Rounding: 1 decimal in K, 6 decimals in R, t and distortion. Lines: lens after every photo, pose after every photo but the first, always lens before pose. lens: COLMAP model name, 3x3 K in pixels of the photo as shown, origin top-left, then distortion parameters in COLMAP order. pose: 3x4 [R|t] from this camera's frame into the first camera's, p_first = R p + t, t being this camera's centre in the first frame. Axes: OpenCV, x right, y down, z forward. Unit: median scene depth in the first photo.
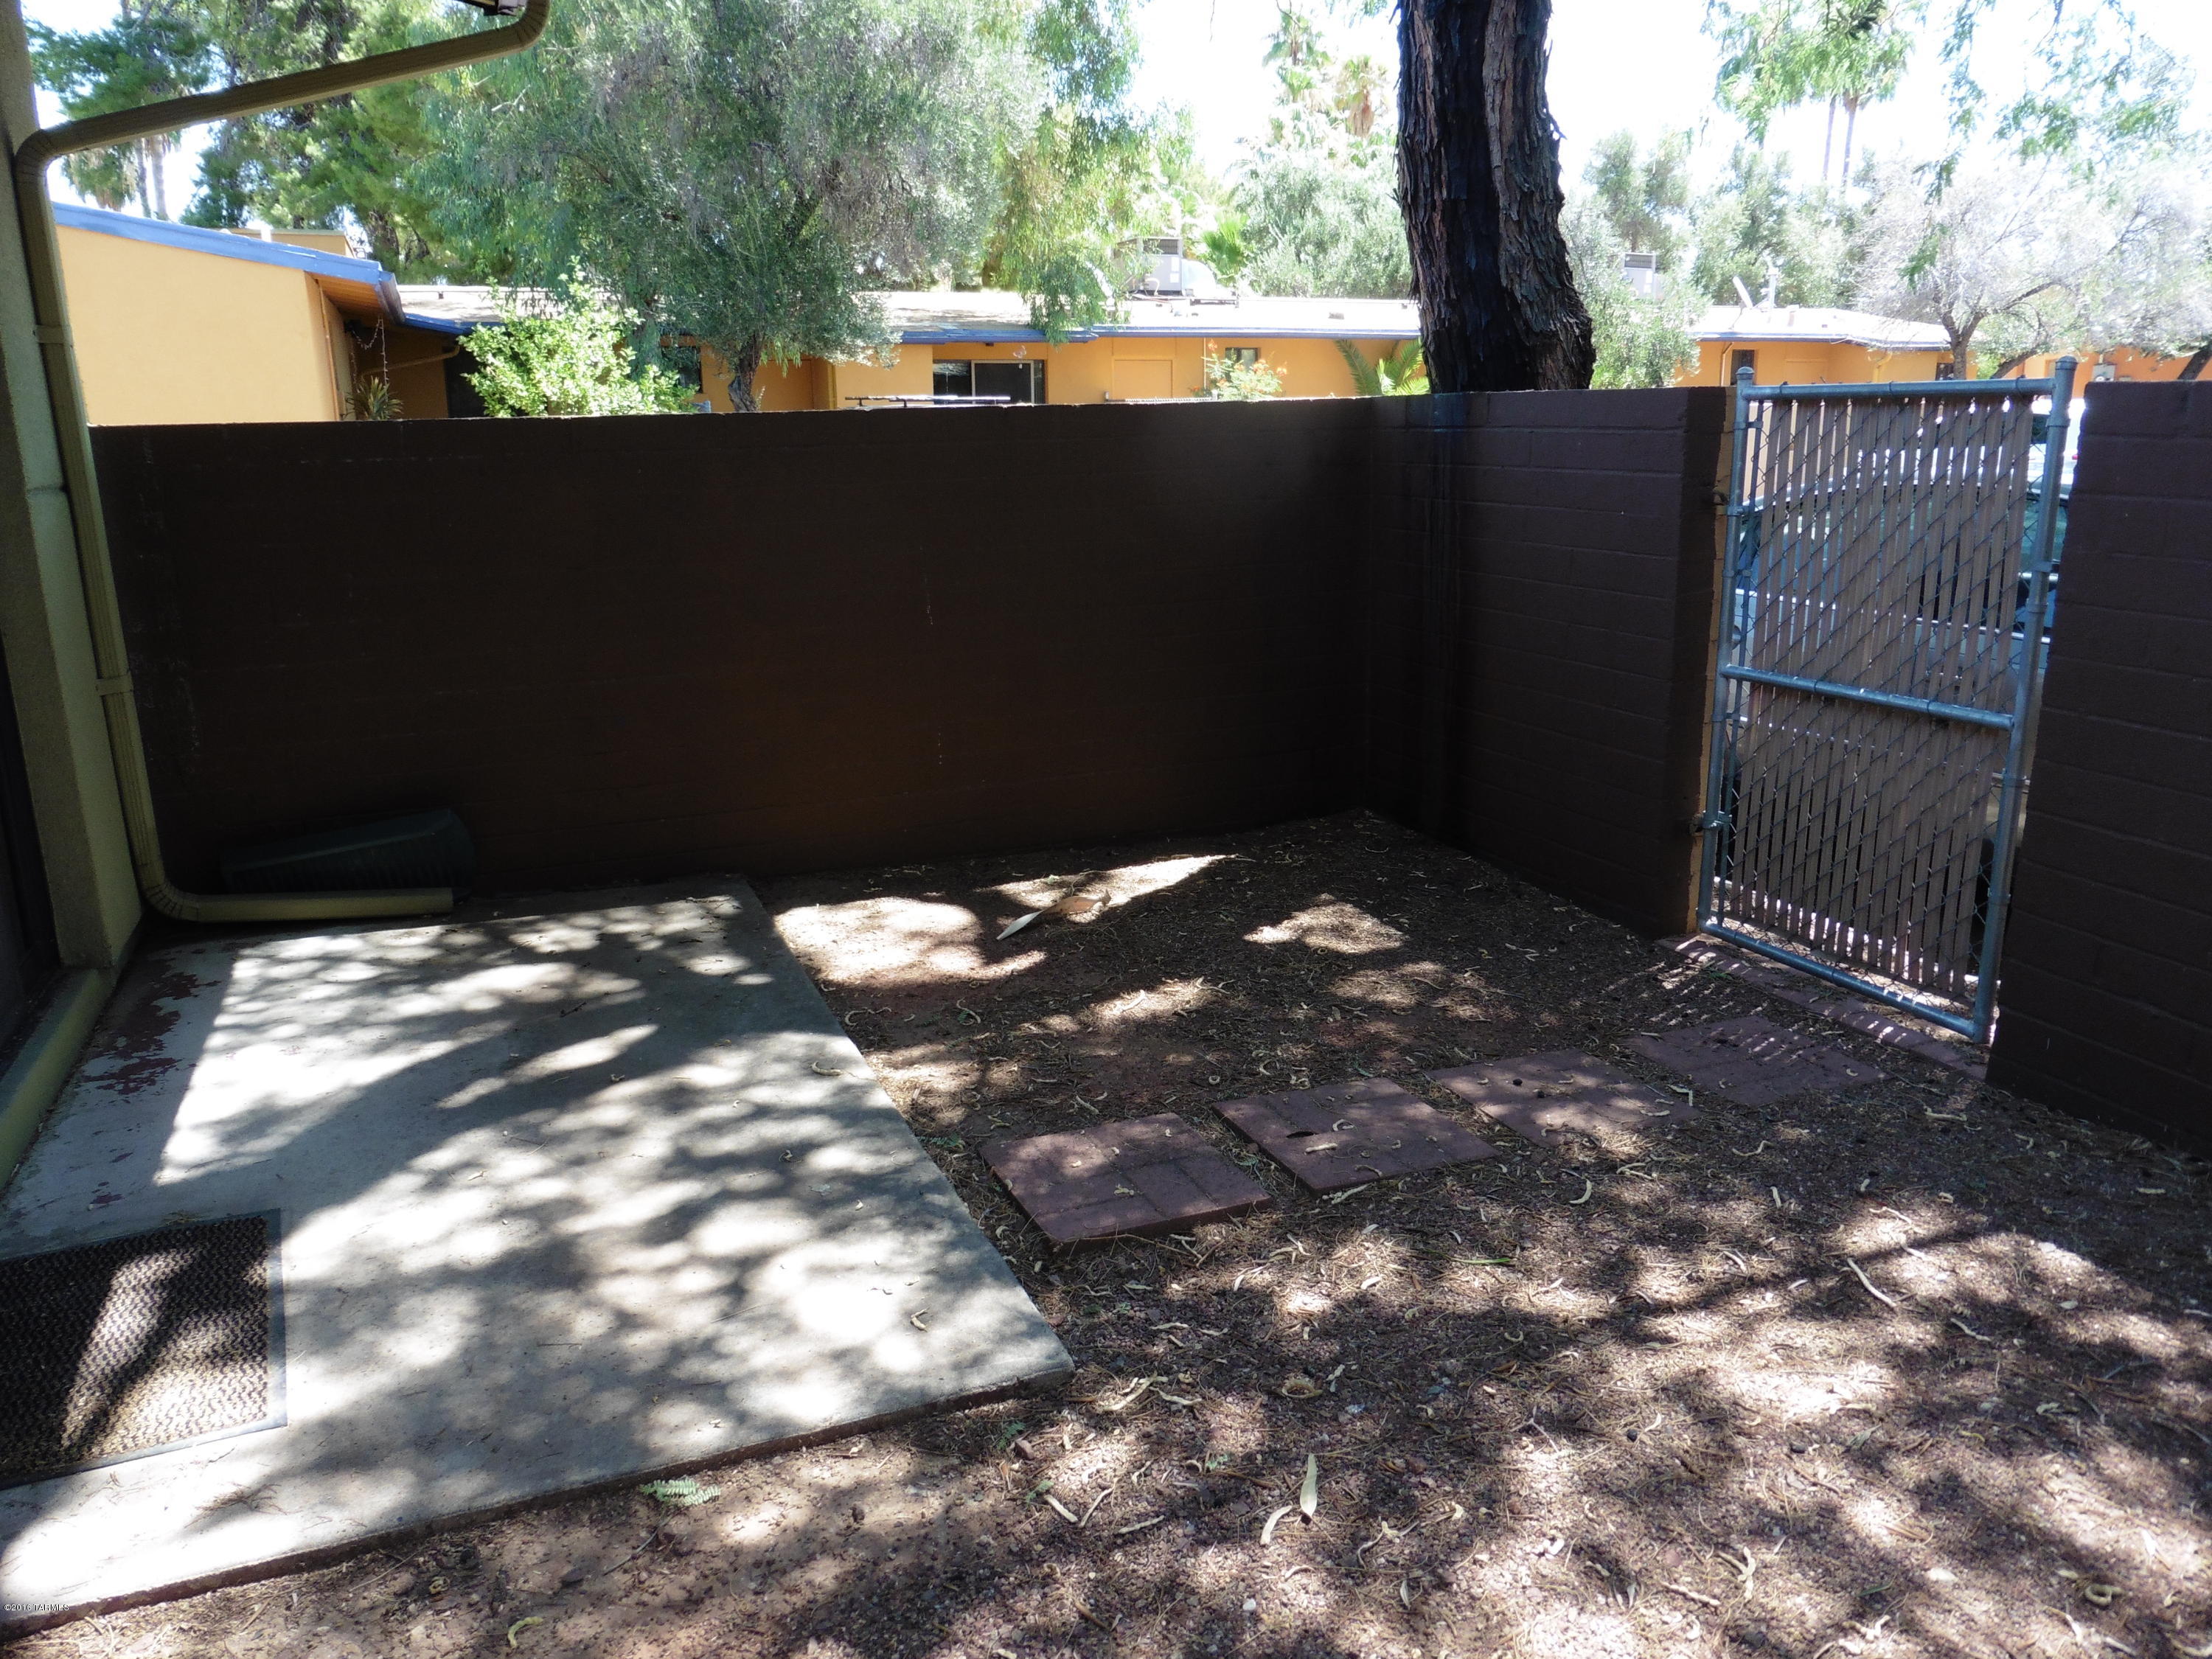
lens RADIAL K [[1608.4, 0, 1110.8], [0, 1608.4, 848.9], [0, 0, 1]] dist [-0.085004, 0.080940]
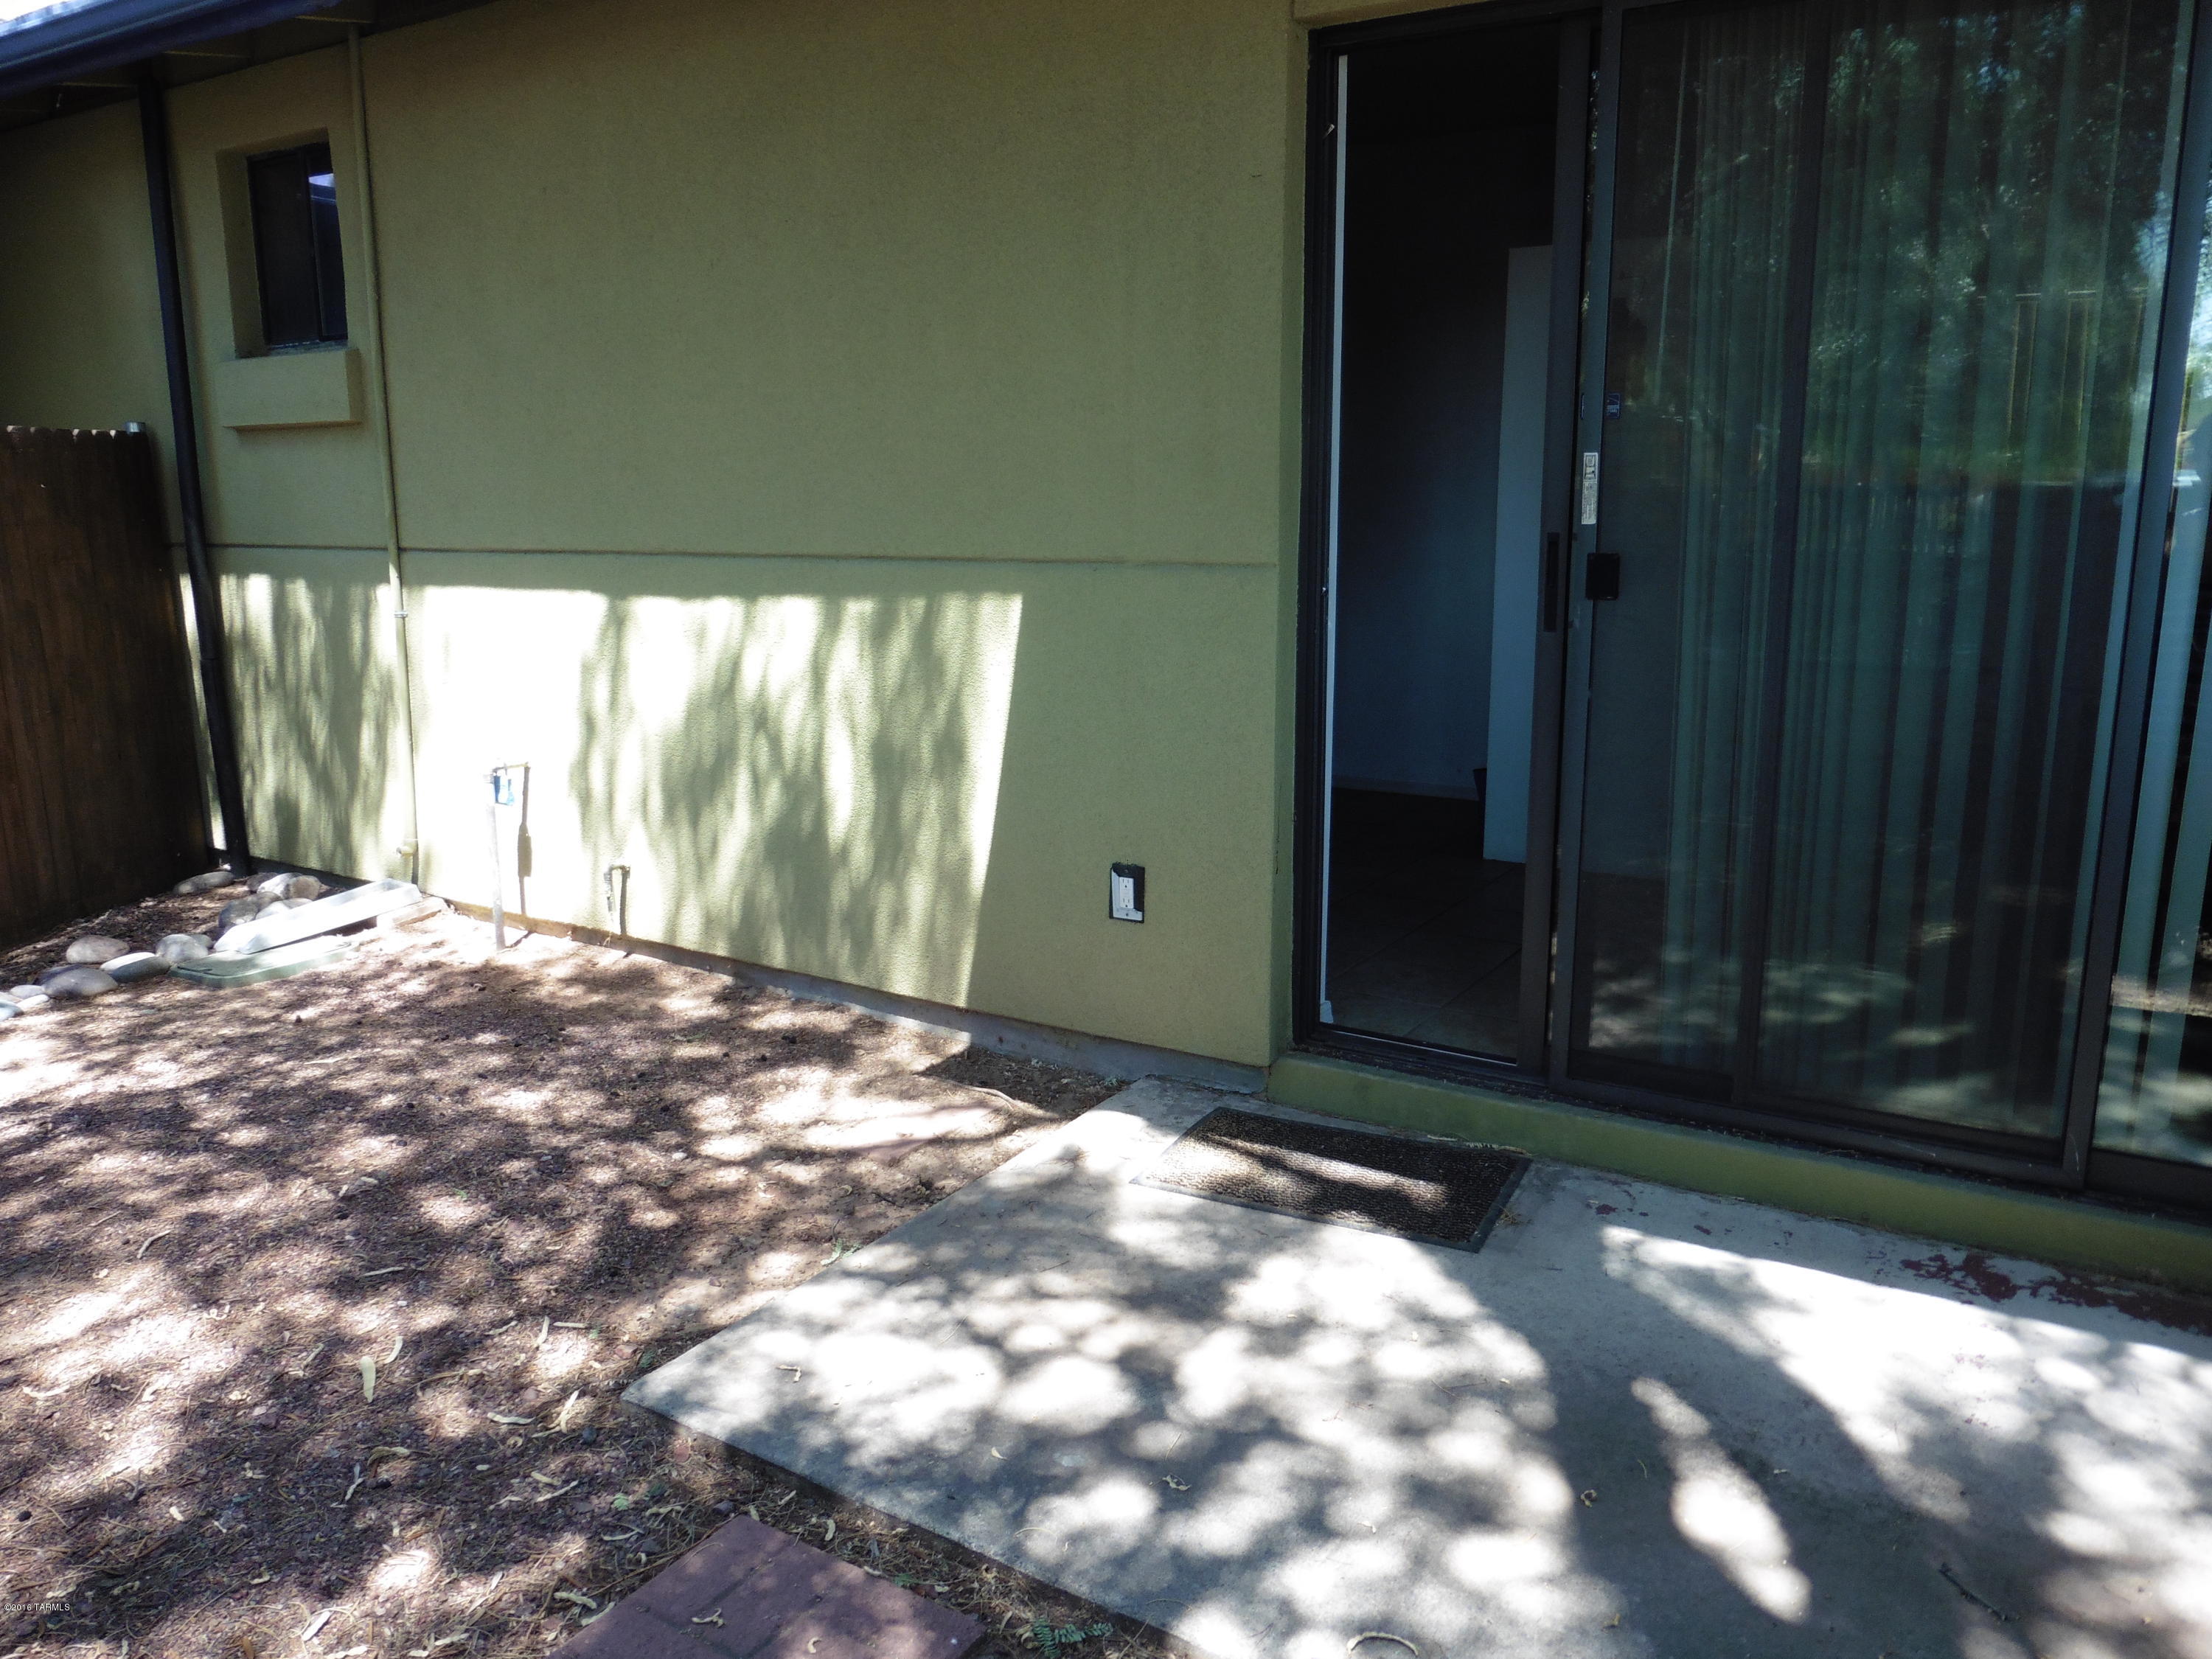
lens RADIAL K [[1608.4, 0, 1110.8], [0, 1608.4, 848.9], [0, 0, 1]] dist [-0.085004, 0.080940]
pose [[-0.820975, 0.127219, -0.556611, 0.217759], [-0.138874, 0.901093, 0.410786, -0.416140], [0.553818, 0.414544, -0.722108, 1.572762]]
